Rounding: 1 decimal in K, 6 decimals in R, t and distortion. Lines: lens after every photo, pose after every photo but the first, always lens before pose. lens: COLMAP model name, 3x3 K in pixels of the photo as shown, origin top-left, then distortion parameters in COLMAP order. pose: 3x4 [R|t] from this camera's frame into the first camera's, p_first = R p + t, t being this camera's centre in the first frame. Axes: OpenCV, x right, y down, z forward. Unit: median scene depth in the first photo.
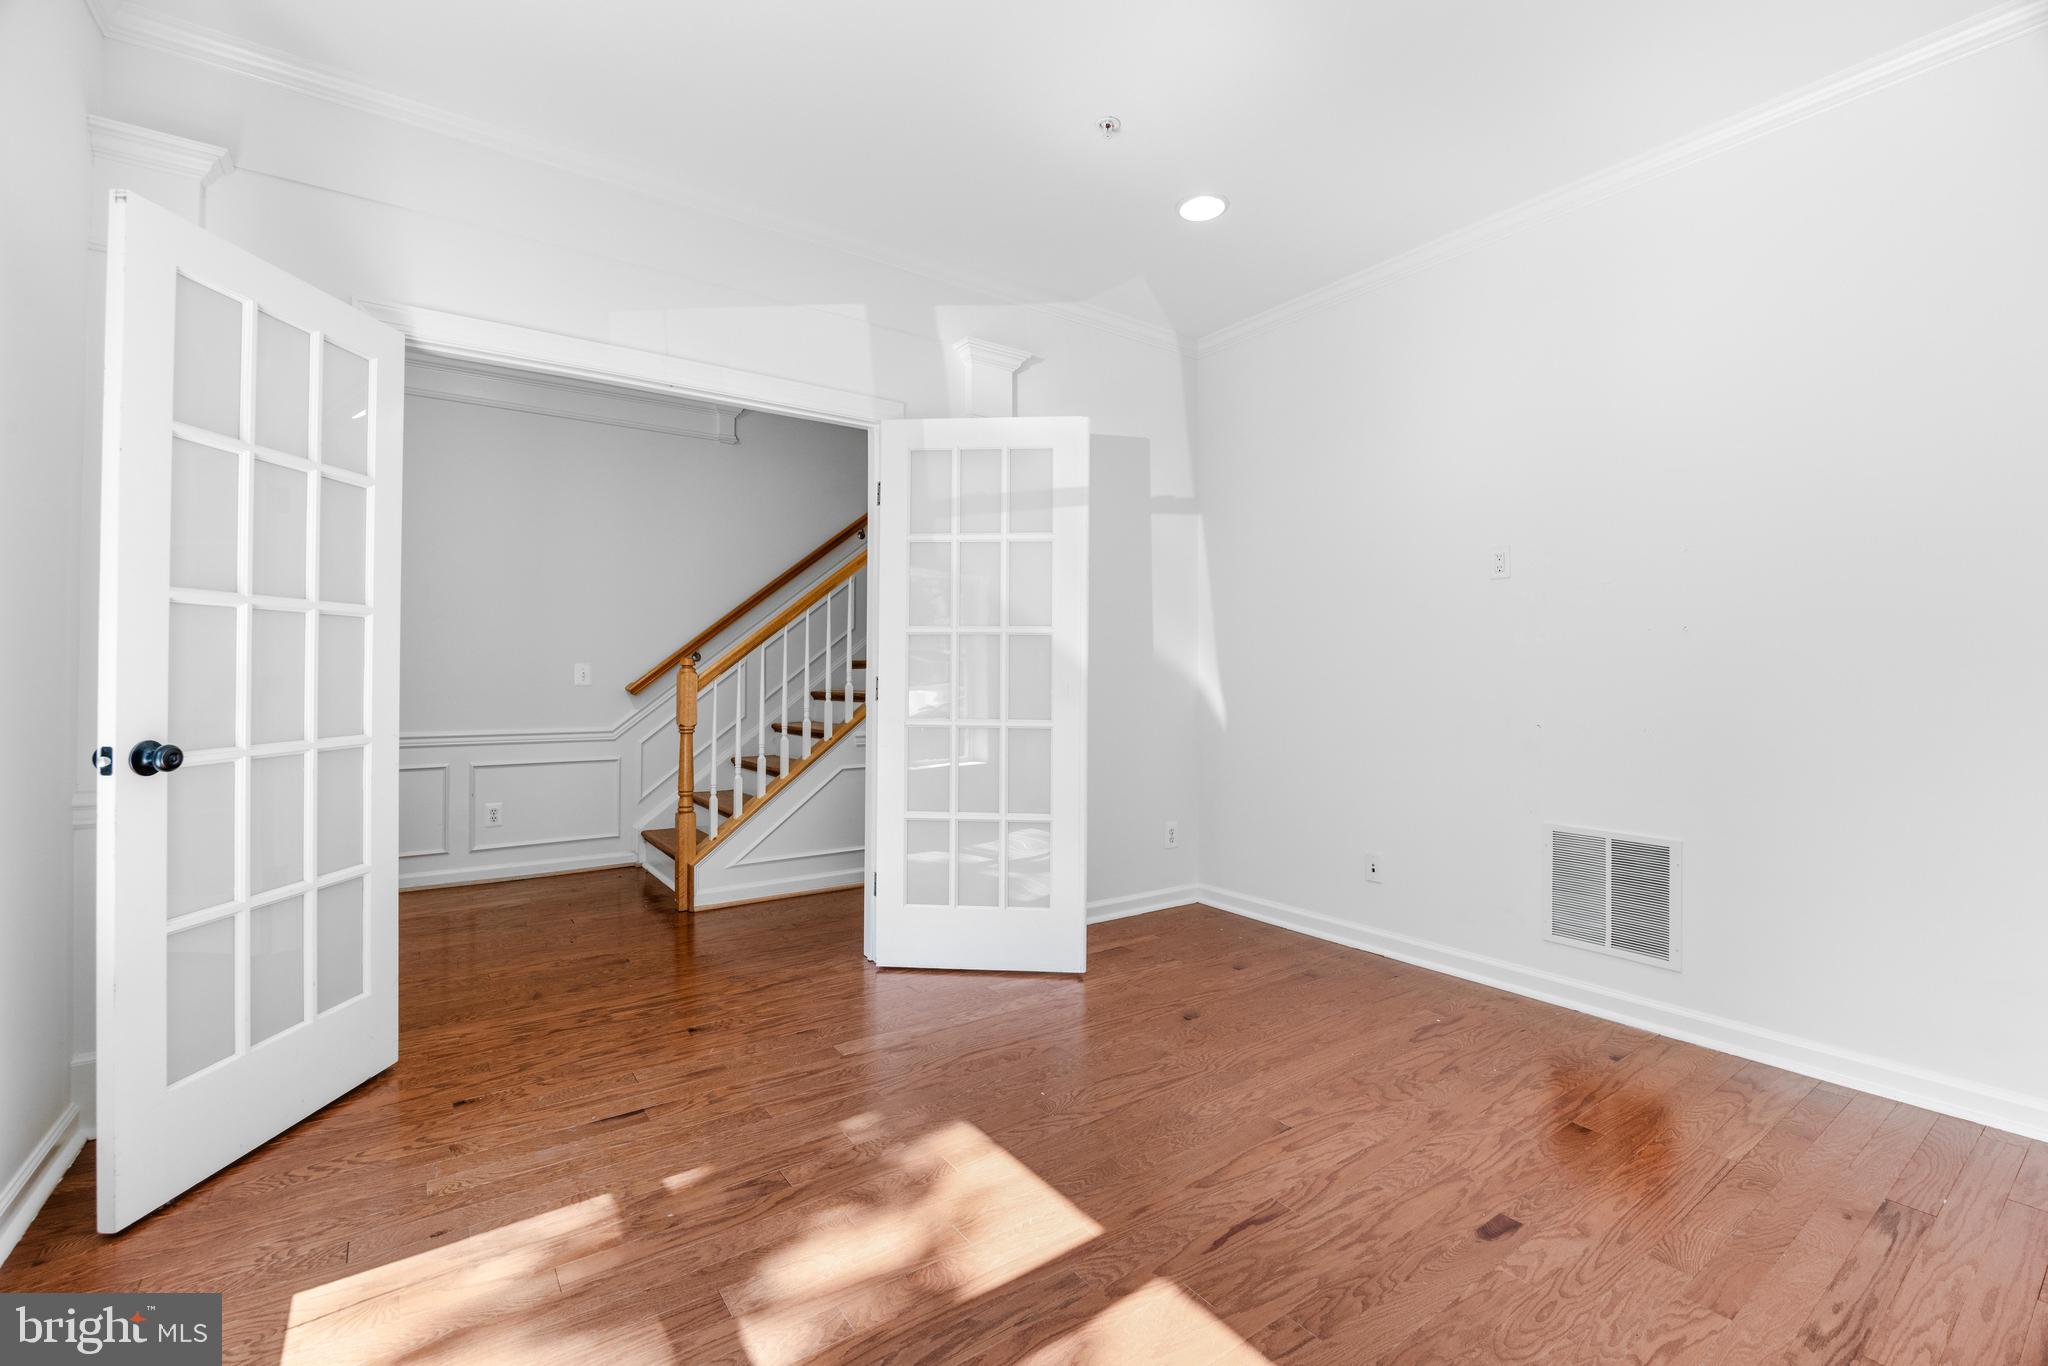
lens RADIAL K [[863.0, 0, 1009.1], [0, 863.0, 678.8], [0, 0, 1]] dist [-0.019283, 0.001153]
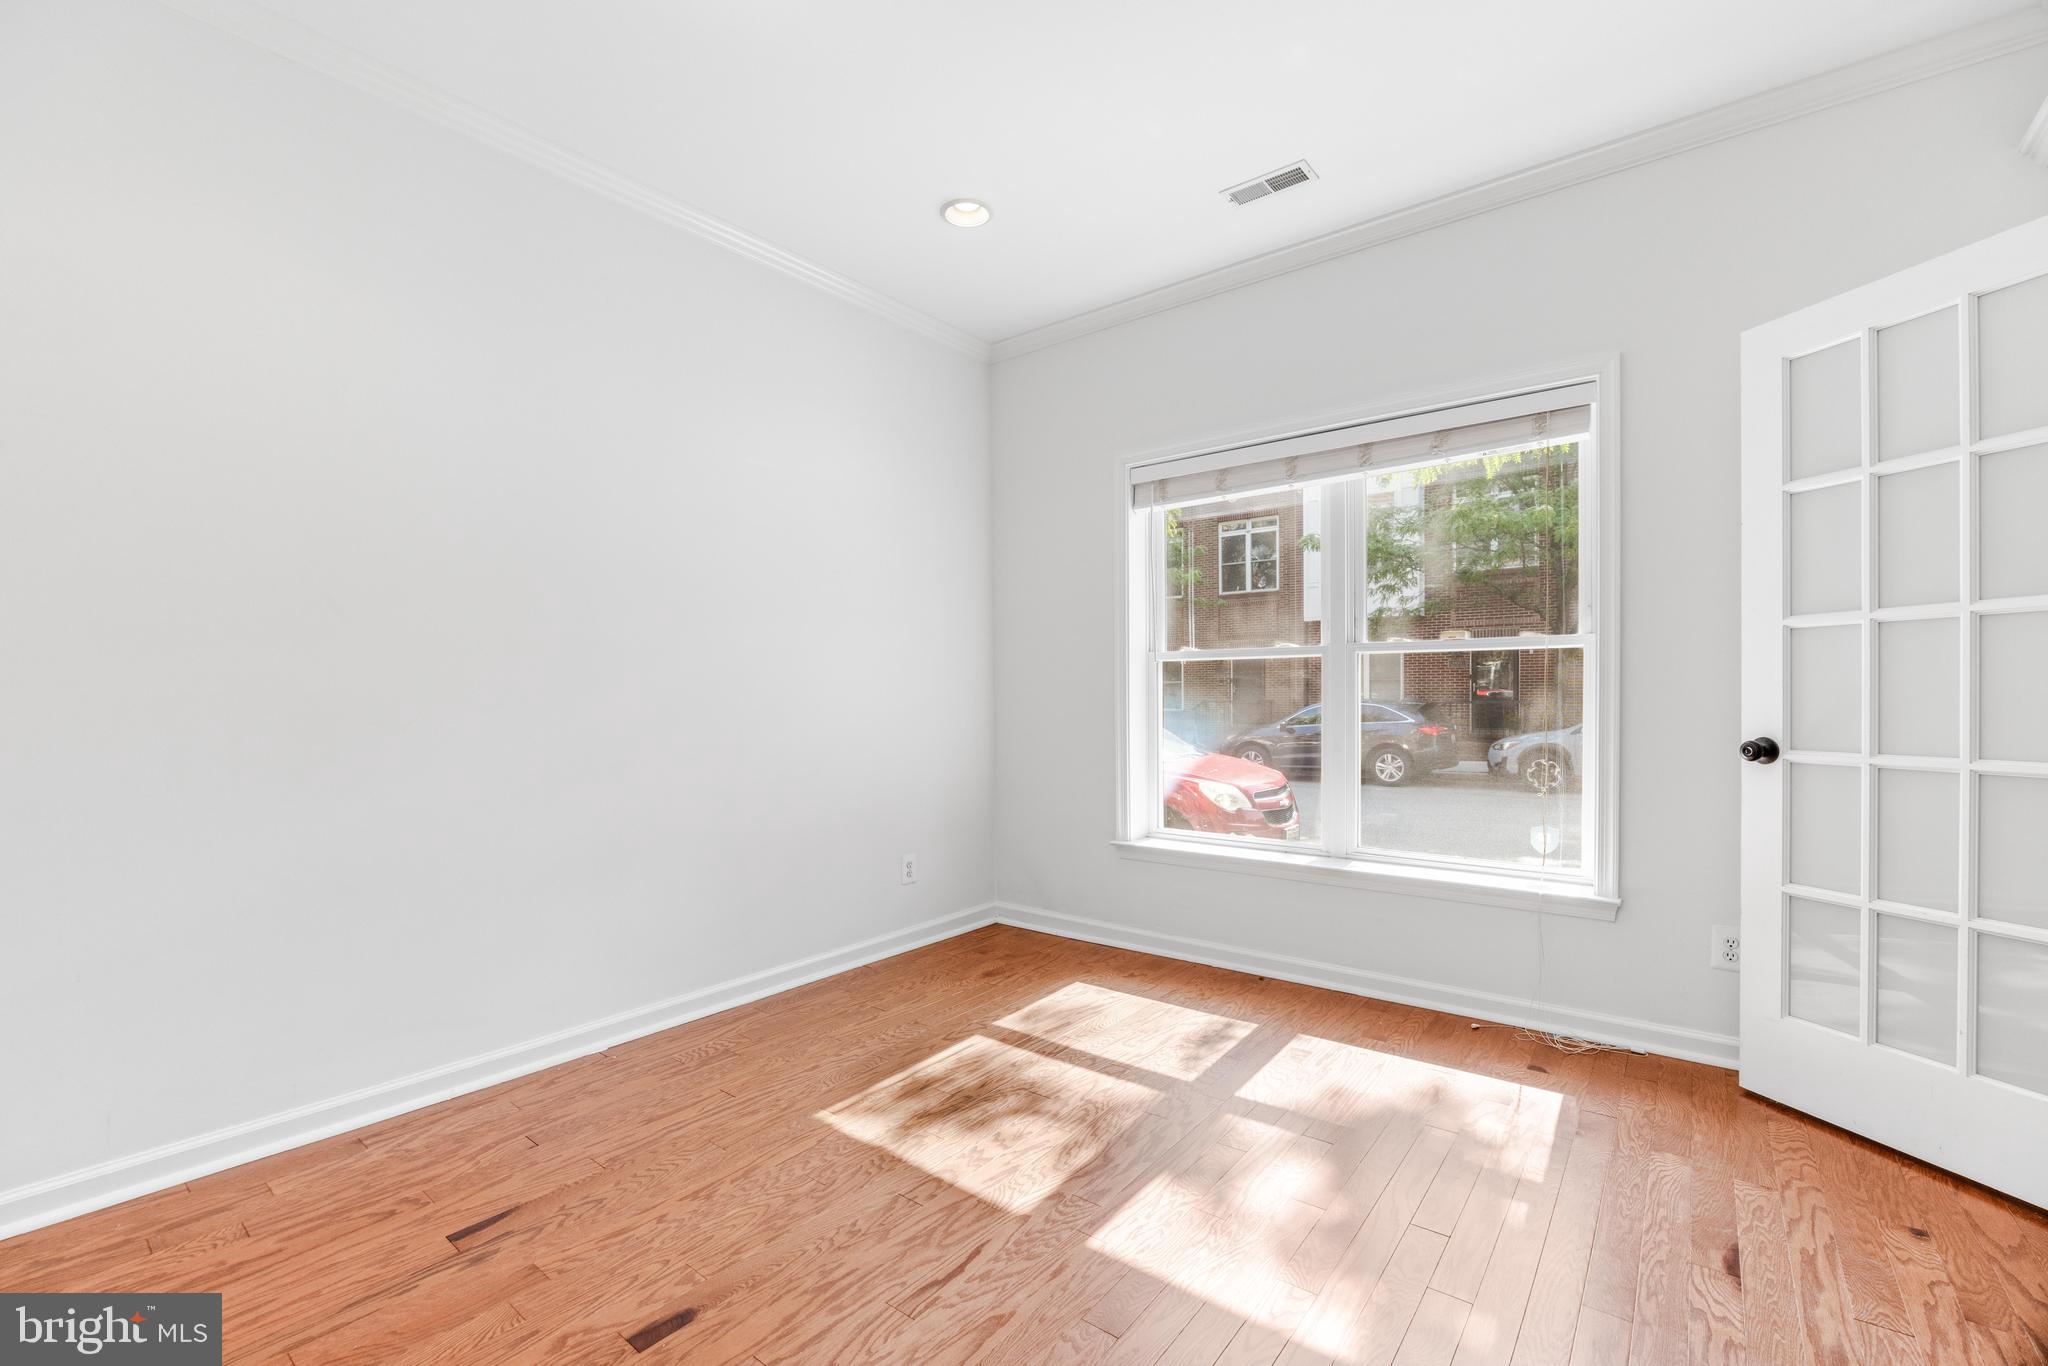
lens RADIAL K [[863.0, 0, 1022.7], [0, 863.0, 696.4], [0, 0, 1]] dist [-0.019283, 0.001153]
pose [[-0.953312, 0.008768, -0.301861, 0.461843], [0.006179, 0.999935, 0.009530, -0.008729], [0.301925, 0.007220, -0.953304, 1.859639]]
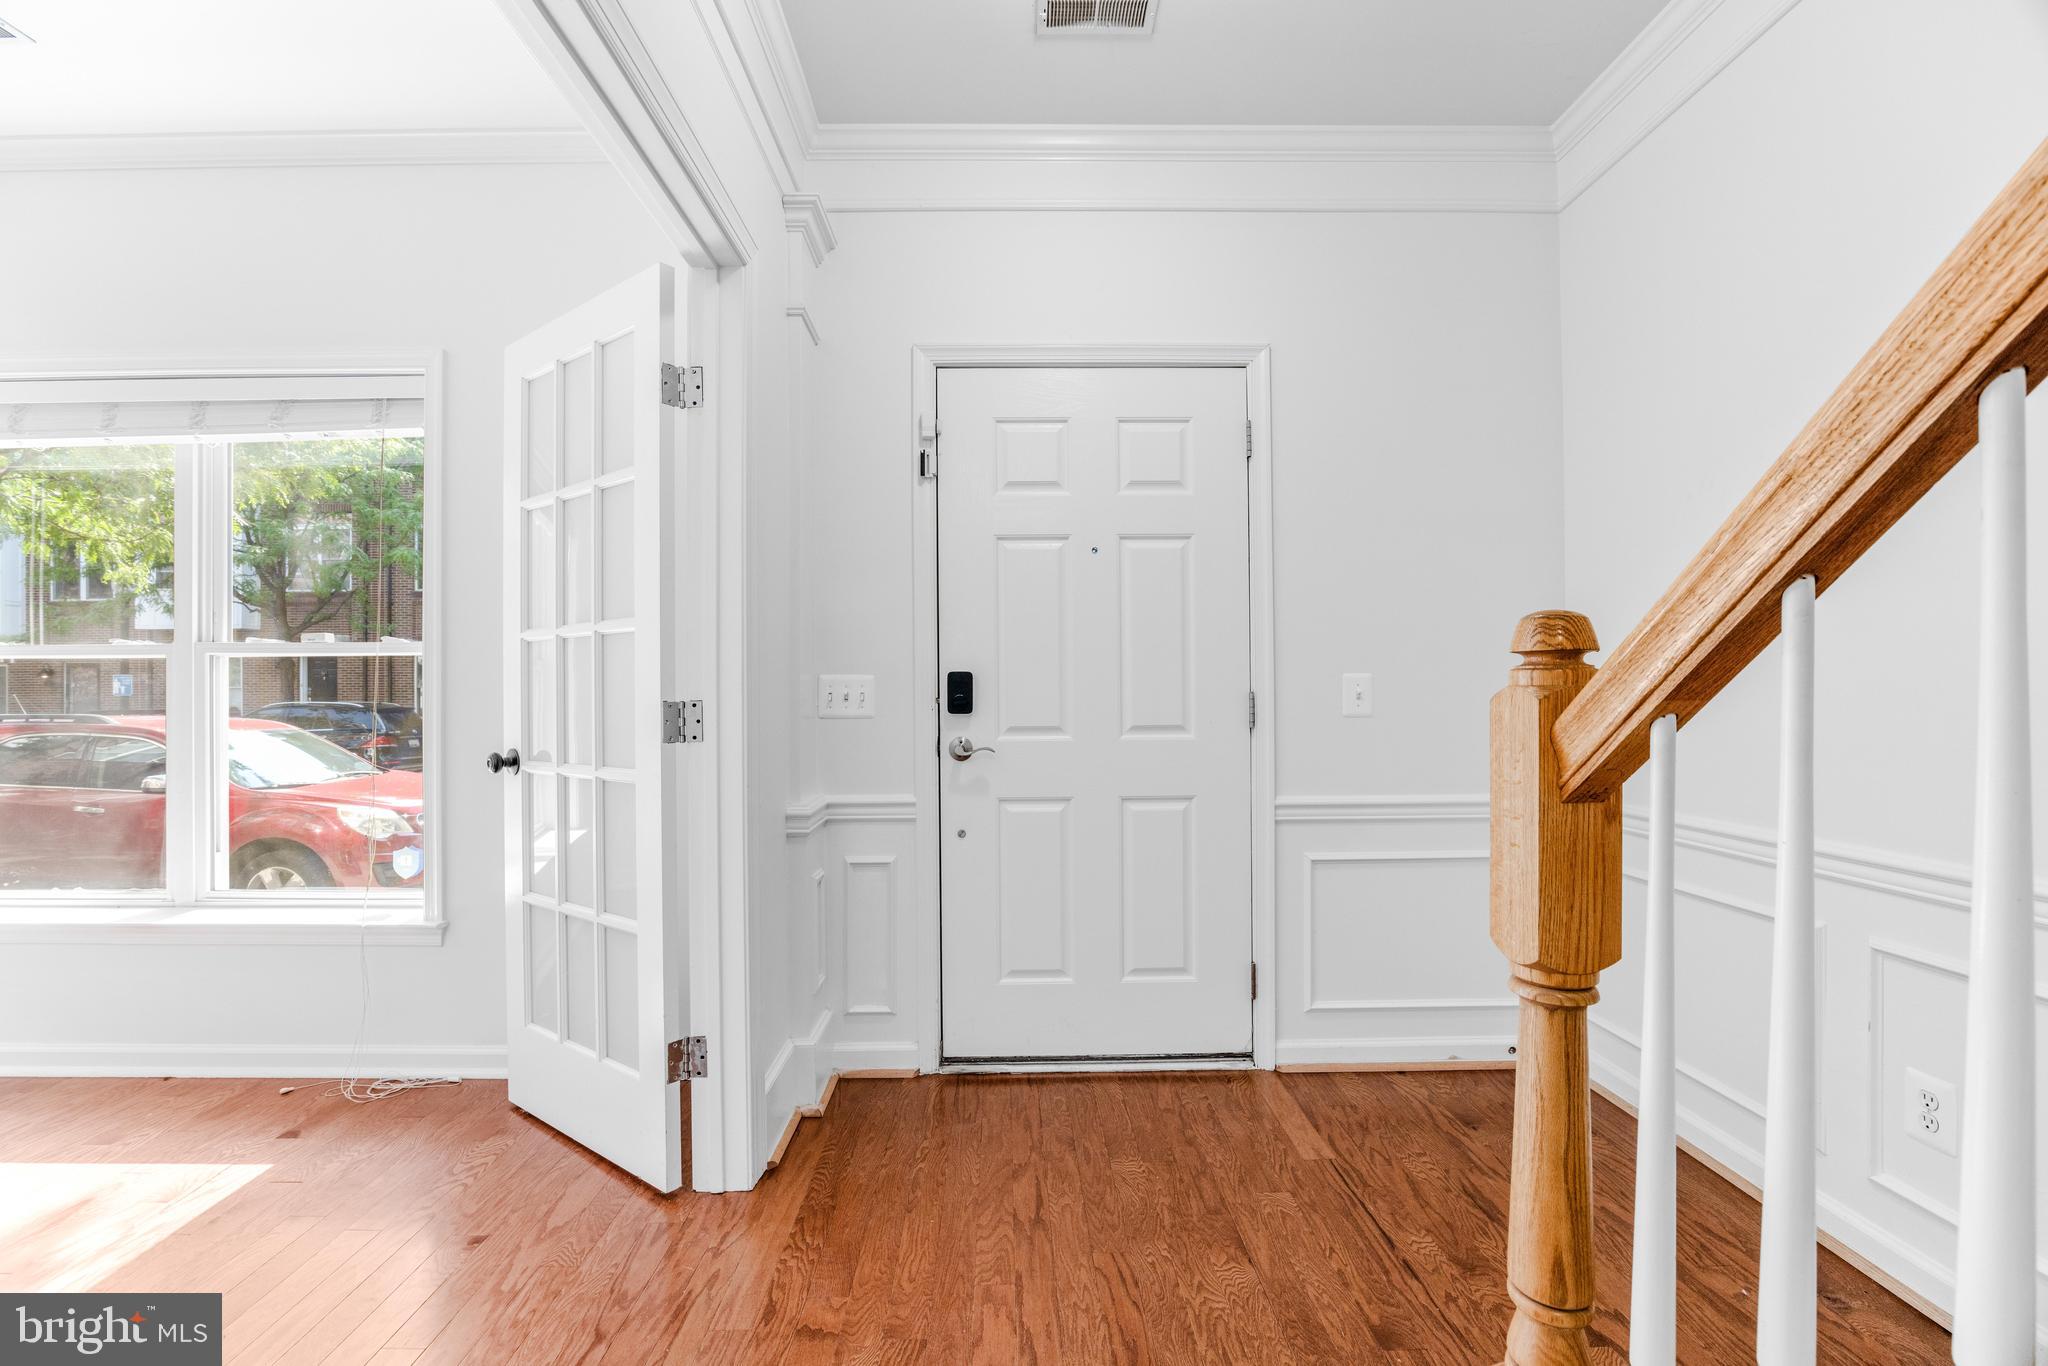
lens RADIAL K [[863.0, 0, 1029.5], [0, 863.0, 681.7], [0, 0, 1]] dist [-0.019283, 0.001153]
pose [[-0.557757, -0.009508, -0.829950, -0.314121], [-0.001355, 0.999943, -0.010544, -0.018033], [0.830003, -0.004757, -0.557739, 2.335181]]
